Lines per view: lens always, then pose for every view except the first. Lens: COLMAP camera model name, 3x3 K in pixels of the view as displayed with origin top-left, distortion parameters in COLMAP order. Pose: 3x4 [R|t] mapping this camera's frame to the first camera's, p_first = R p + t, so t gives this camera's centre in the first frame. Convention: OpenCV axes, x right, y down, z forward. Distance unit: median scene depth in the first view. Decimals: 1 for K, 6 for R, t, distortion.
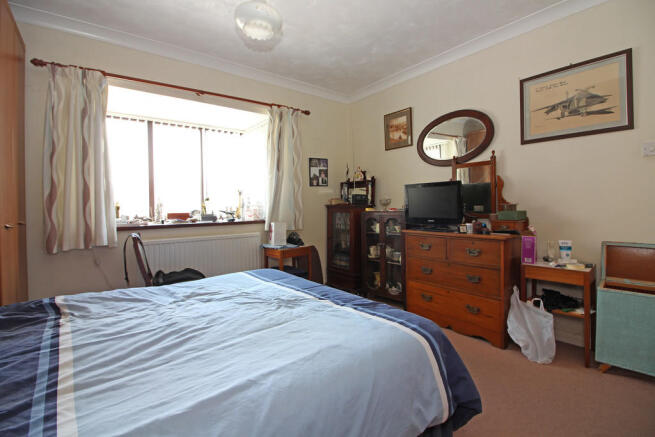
lens RADIAL K [[315.2, 0, 330.2], [0, 315.2, 208.3], [0, 0, 1]] dist [-0.003606, -0.001595]
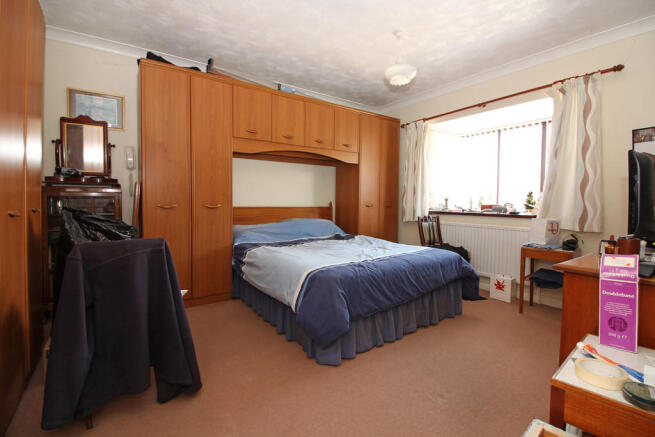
lens RADIAL K [[315.2, 0, 330.2], [0, 315.2, 208.3], [0, 0, 1]] dist [-0.003606, -0.001595]
pose [[-0.056830, 0.031229, -0.997895, 0.728002], [-0.020518, 0.999263, 0.032440, -0.000090], [0.998173, 0.022318, -0.056147, 0.437923]]
